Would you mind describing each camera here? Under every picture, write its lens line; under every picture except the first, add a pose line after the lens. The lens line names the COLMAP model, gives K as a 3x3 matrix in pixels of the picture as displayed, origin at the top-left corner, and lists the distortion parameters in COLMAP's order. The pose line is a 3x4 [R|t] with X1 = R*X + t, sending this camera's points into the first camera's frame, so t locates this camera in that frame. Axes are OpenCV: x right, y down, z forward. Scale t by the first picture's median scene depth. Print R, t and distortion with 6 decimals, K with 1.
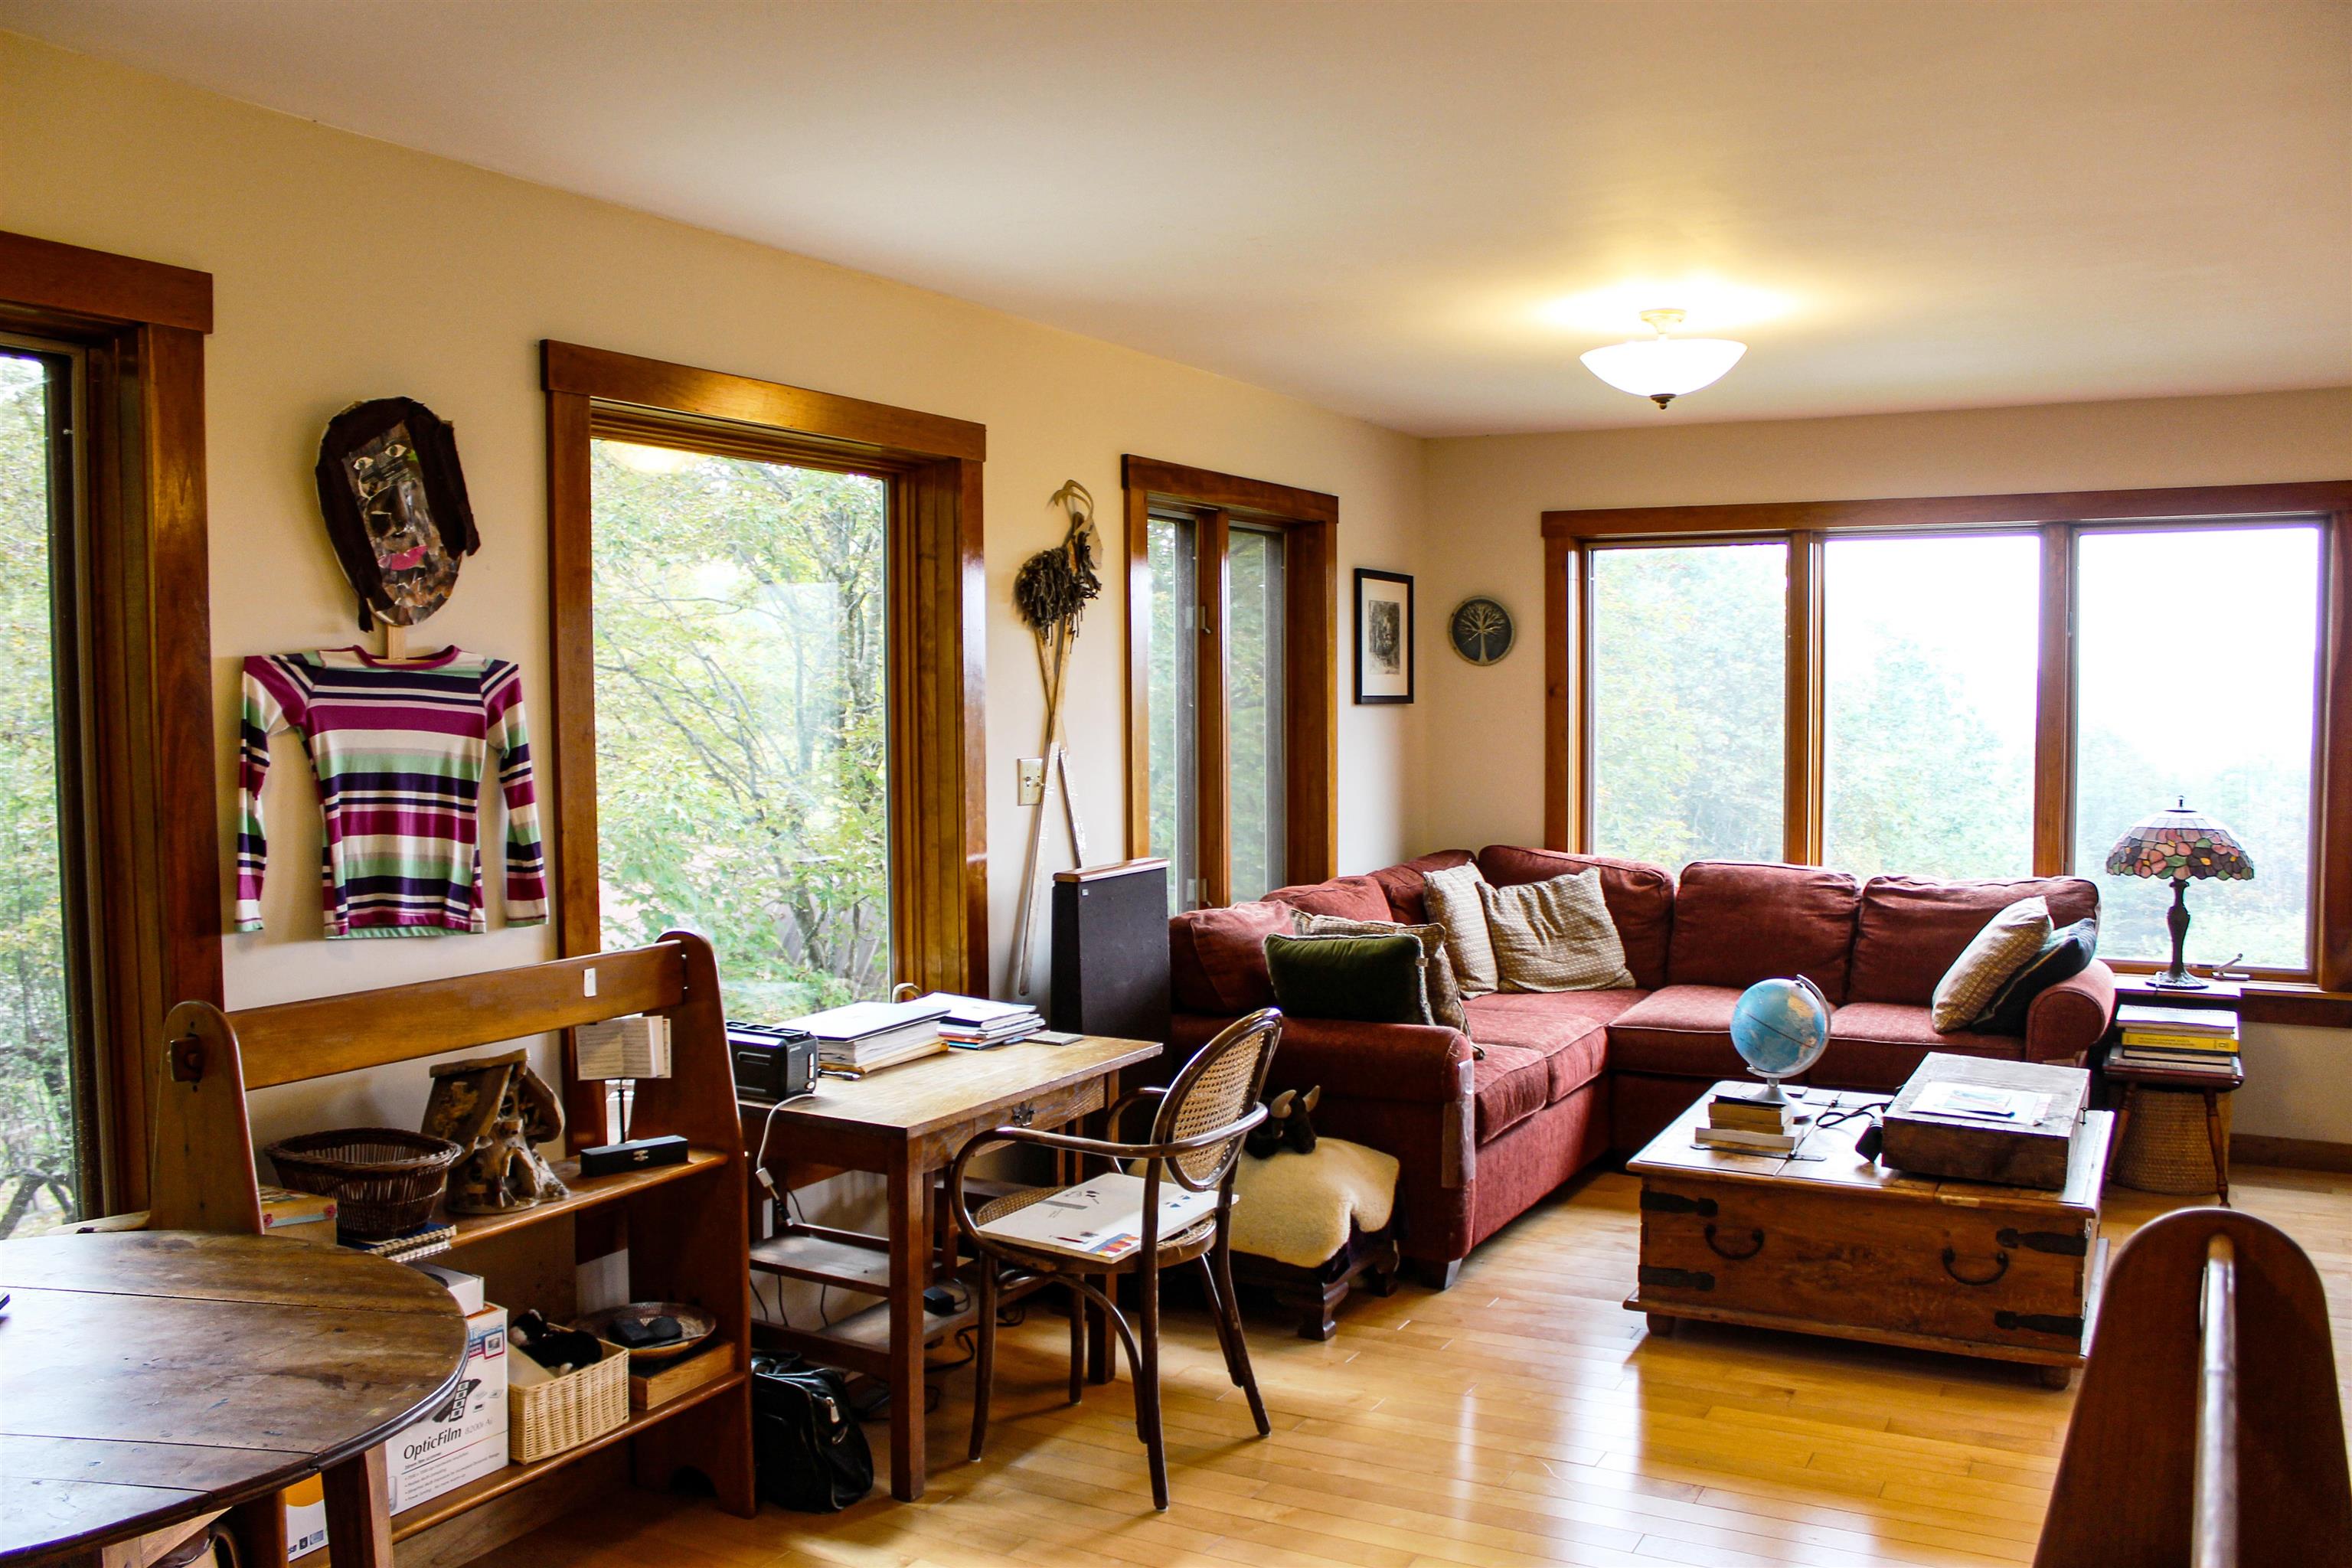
lens RADIAL K [[1969.5, 0, 1173.7], [0, 1969.5, 789.2], [0, 0, 1]] dist [-0.109451, 0.008257]
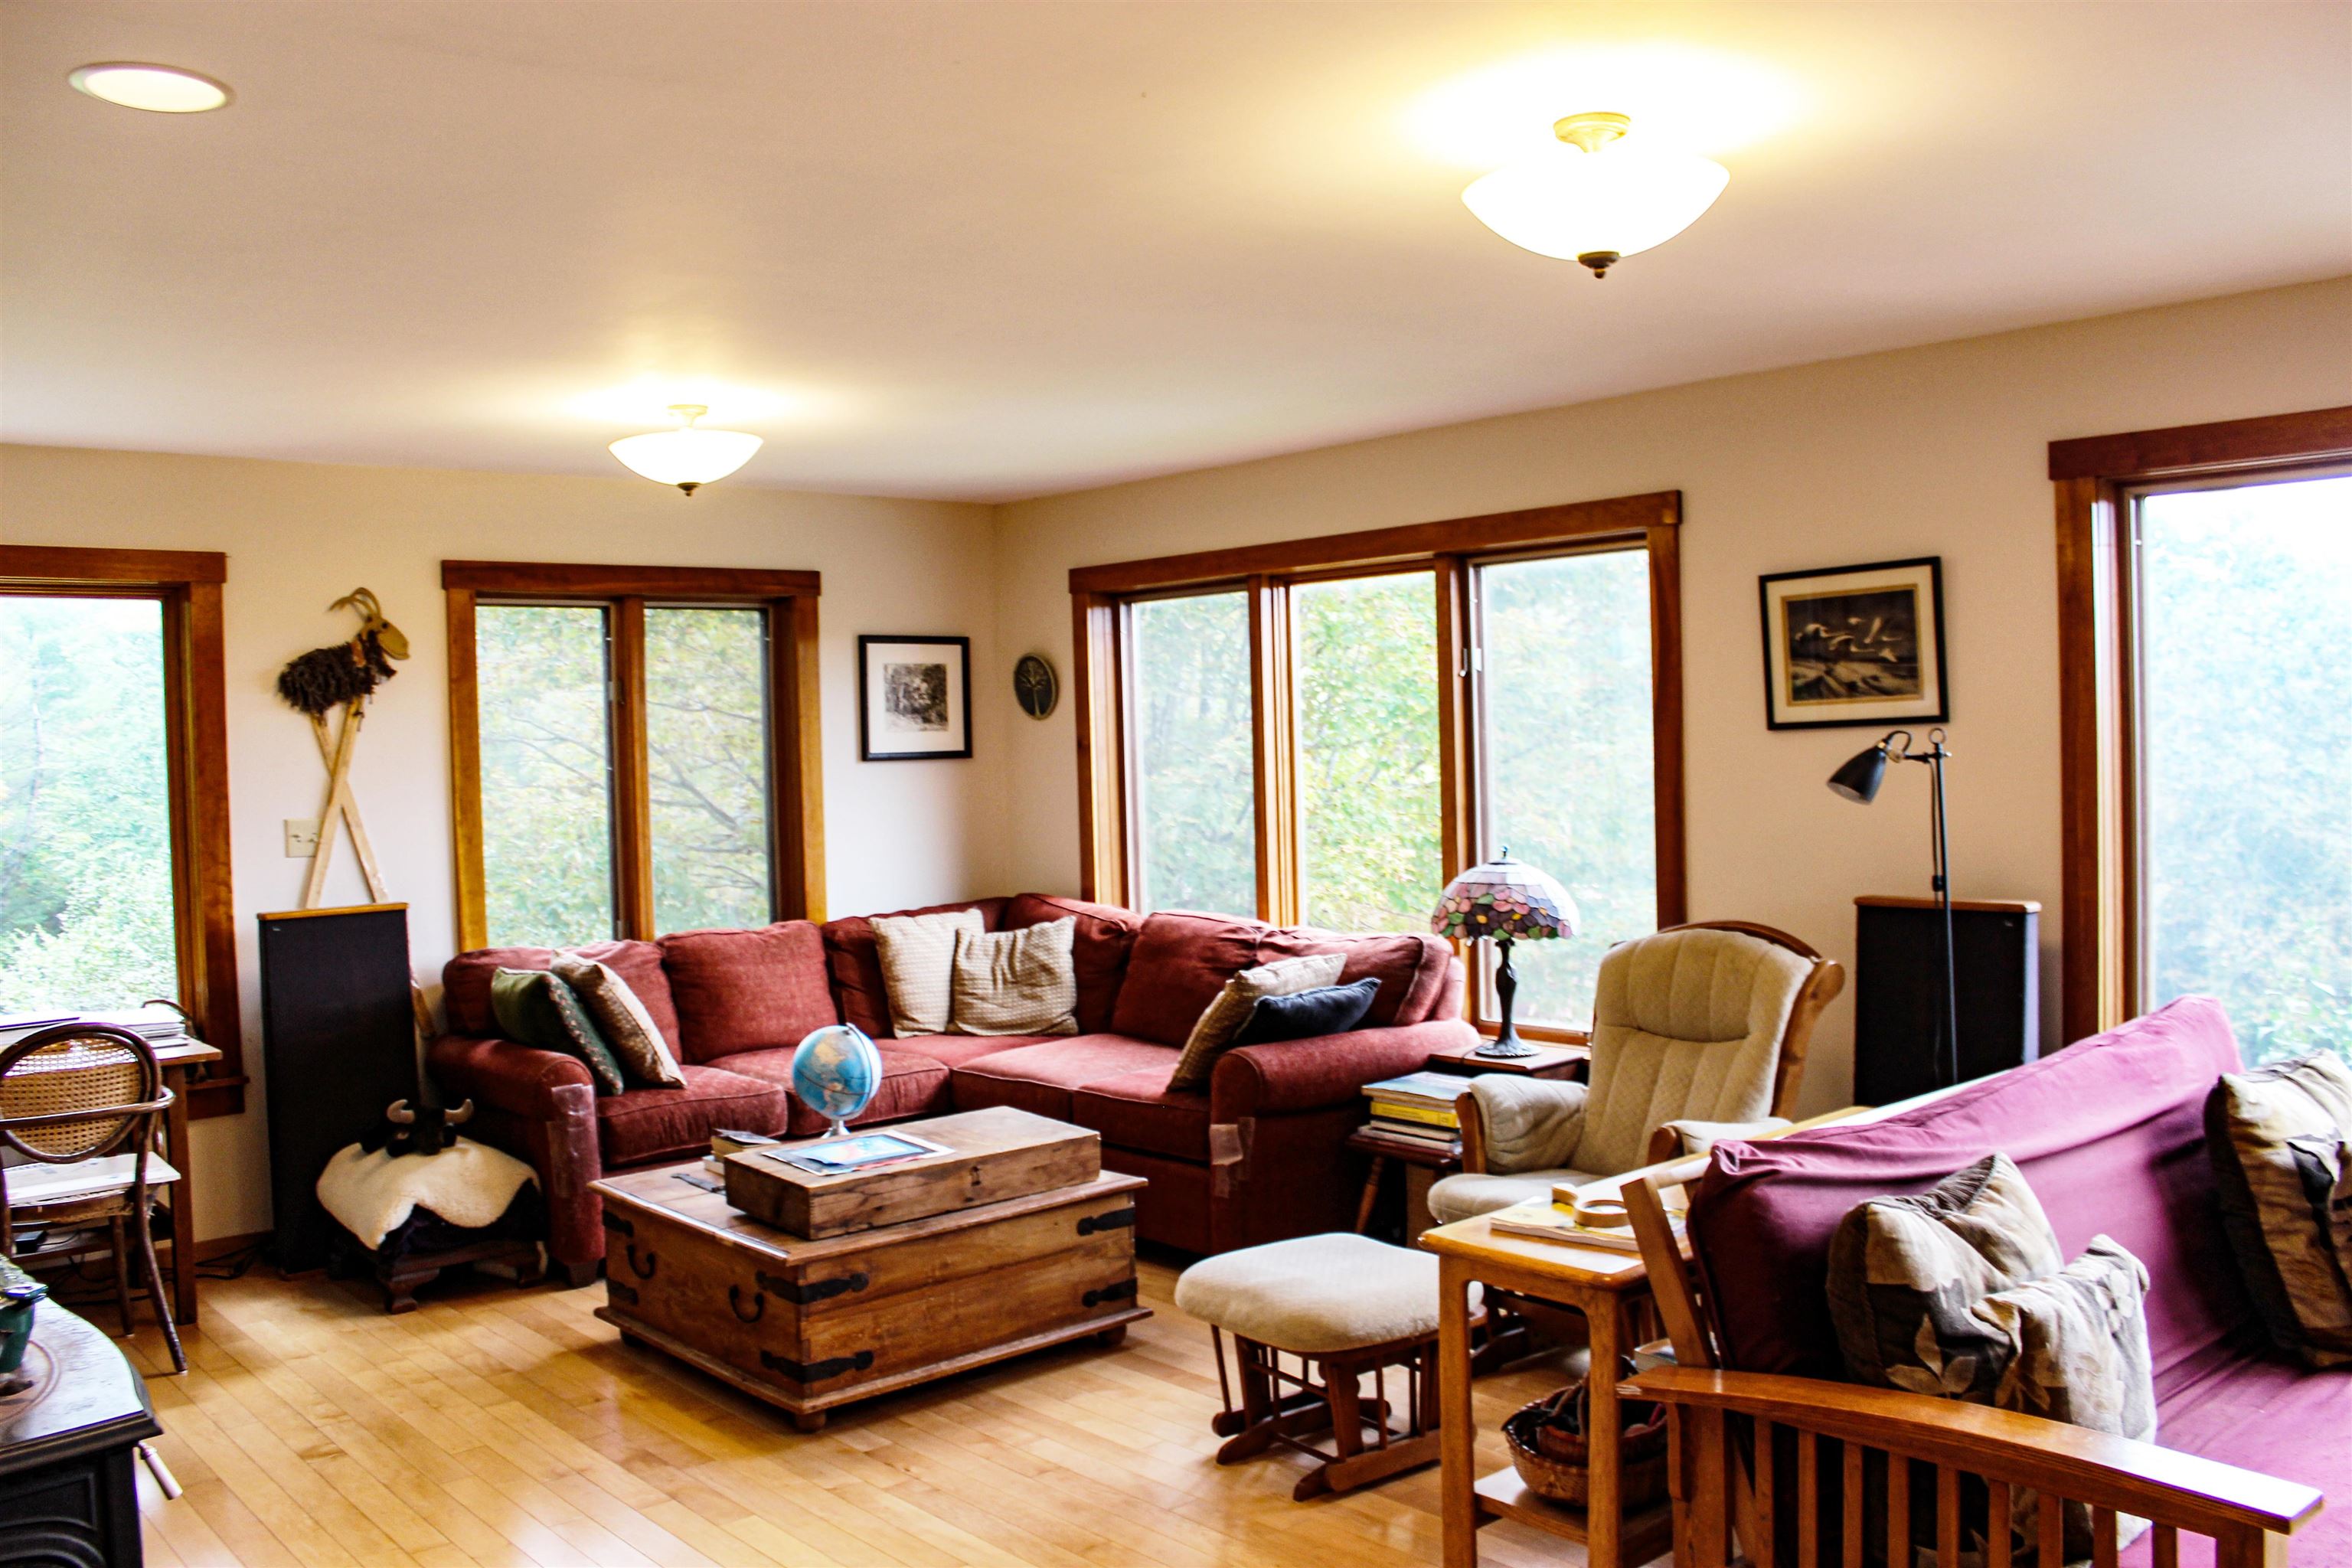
lens RADIAL K [[1969.5, 0, 1173.0], [0, 1969.5, 779.6], [0, 0, 1]] dist [-0.109451, 0.008257]
pose [[0.932814, -0.013646, -0.360100, 0.652308], [0.005276, 0.999693, -0.024218, -0.006265], [0.360319, 0.020691, 0.932599, 0.059408]]
